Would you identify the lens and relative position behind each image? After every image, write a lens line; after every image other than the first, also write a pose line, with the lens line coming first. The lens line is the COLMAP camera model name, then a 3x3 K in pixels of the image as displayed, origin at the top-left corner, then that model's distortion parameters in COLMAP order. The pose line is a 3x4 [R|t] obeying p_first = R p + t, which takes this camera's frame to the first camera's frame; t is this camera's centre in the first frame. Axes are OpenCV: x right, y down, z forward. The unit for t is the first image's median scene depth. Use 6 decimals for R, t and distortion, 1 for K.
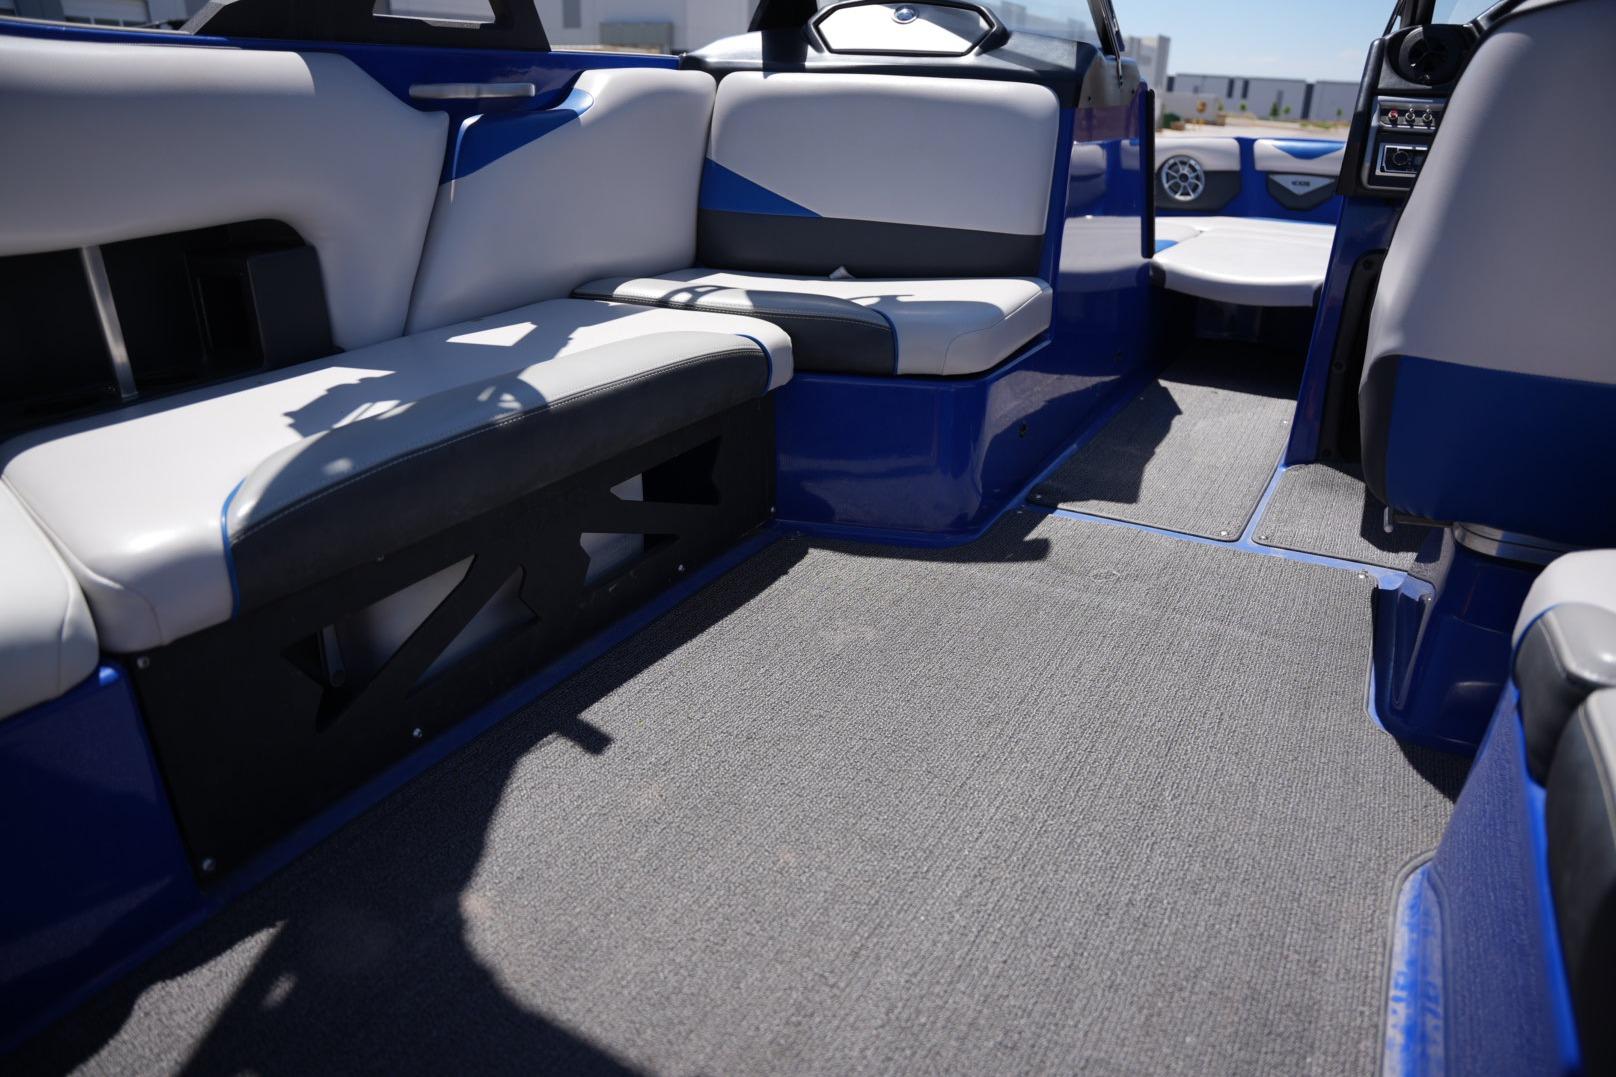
lens RADIAL K [[1104.6, 0, 790.1], [0, 1104.6, 536.8], [0, 0, 1]] dist [-0.193535, 0.144574]
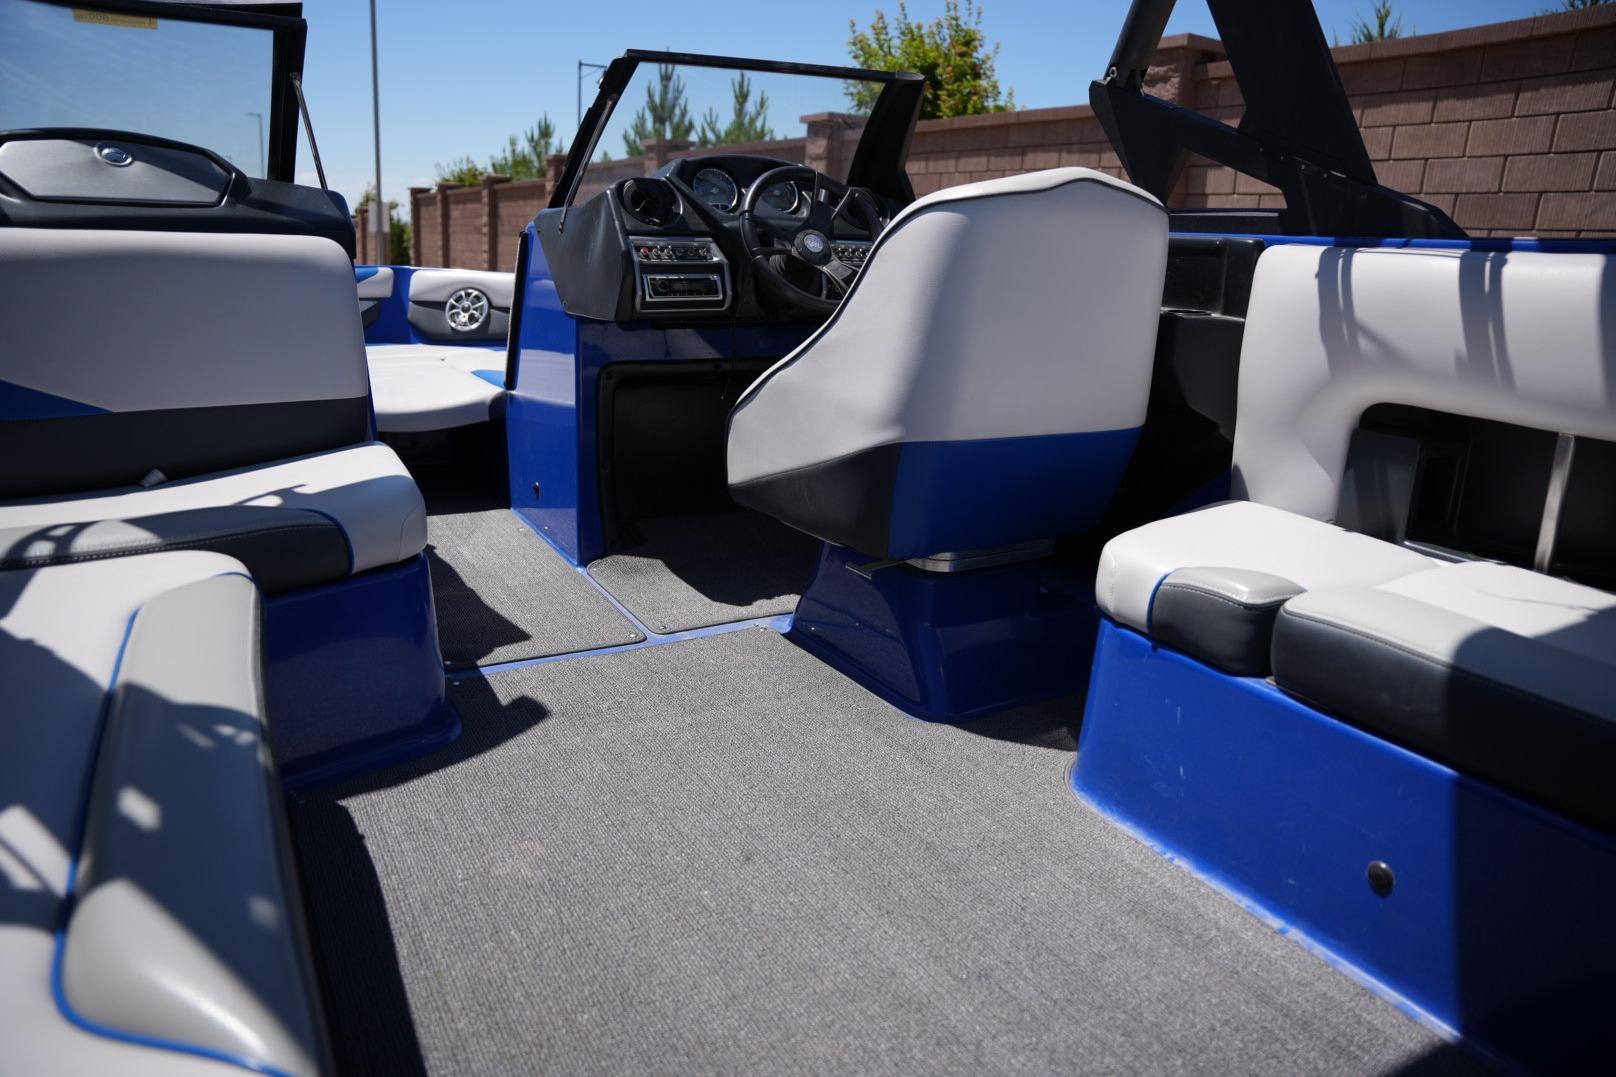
lens RADIAL K [[1104.6, 0, 790.1], [0, 1104.6, 536.8], [0, 0, 1]] dist [-0.193535, 0.144574]
pose [[0.520998, -0.224876, 0.823403, -0.393974], [0.306537, 0.949610, 0.065386, -0.119026], [-0.796616, 0.218338, 0.563677, 0.224393]]
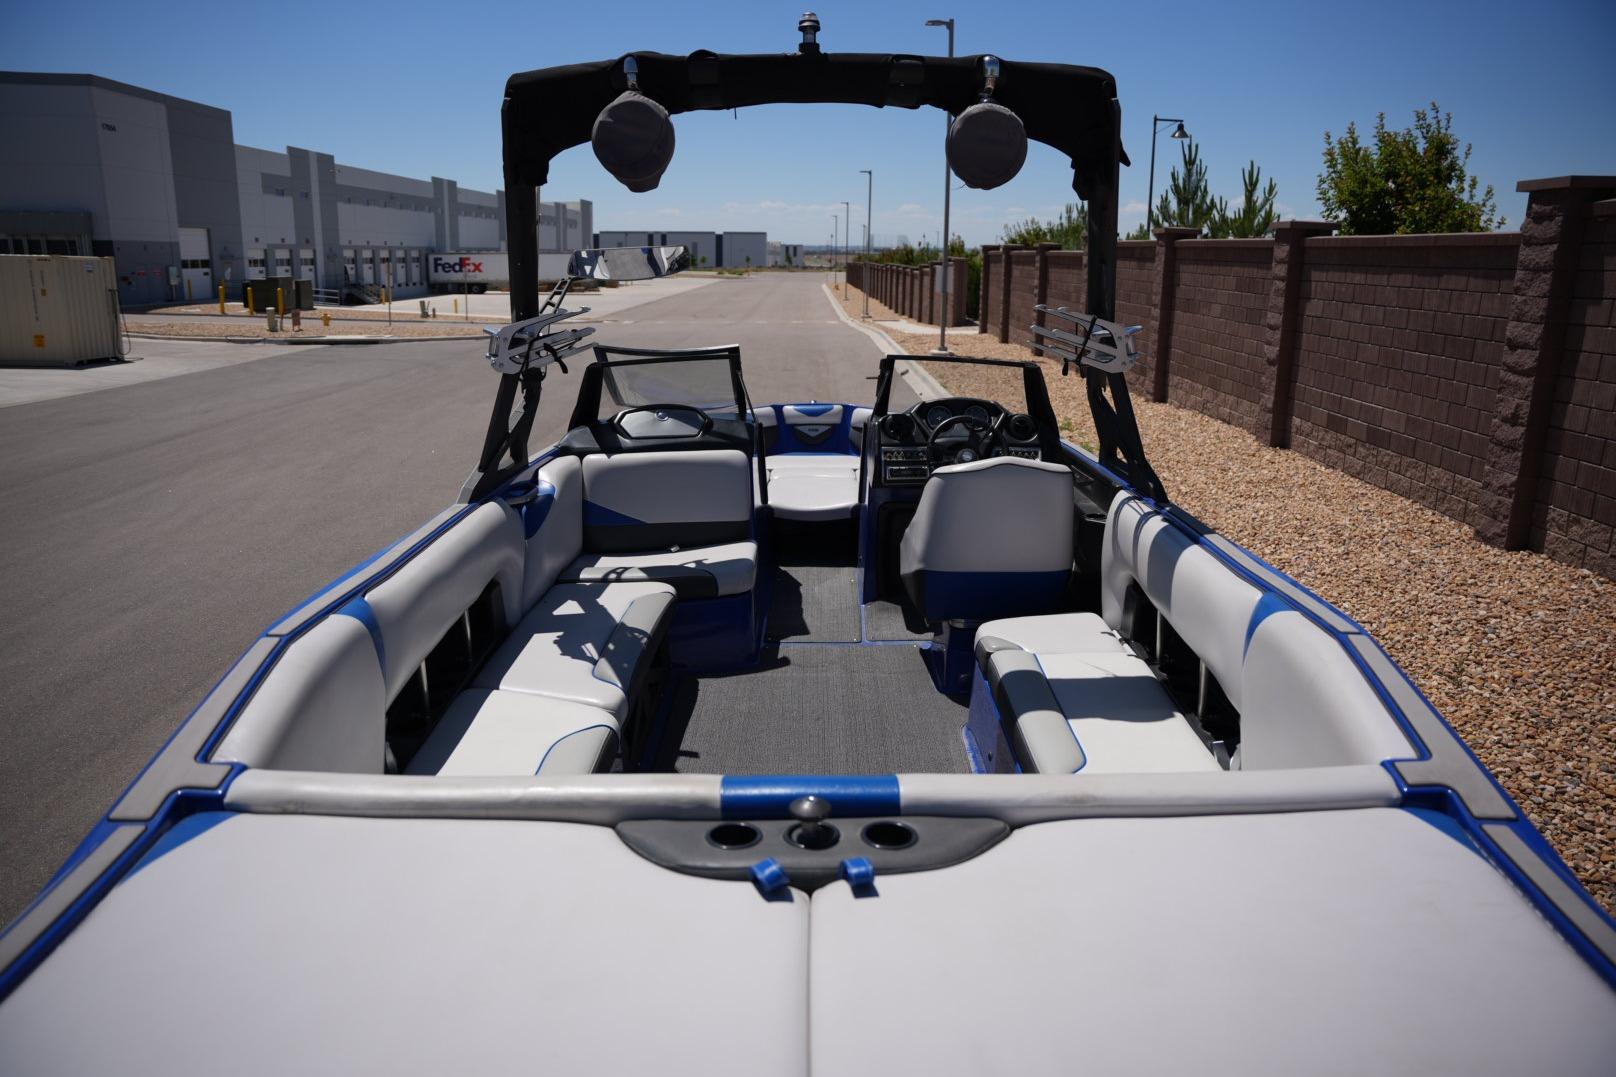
lens RADIAL K [[1104.6, 0, 790.1], [0, 1104.6, 536.8], [0, 0, 1]] dist [-0.193535, 0.144574]
pose [[0.880220, -0.133617, 0.455367, -0.750948], [0.194855, 0.976688, -0.090066, -0.032226], [-0.432717, 0.168009, 0.885736, -1.049397]]
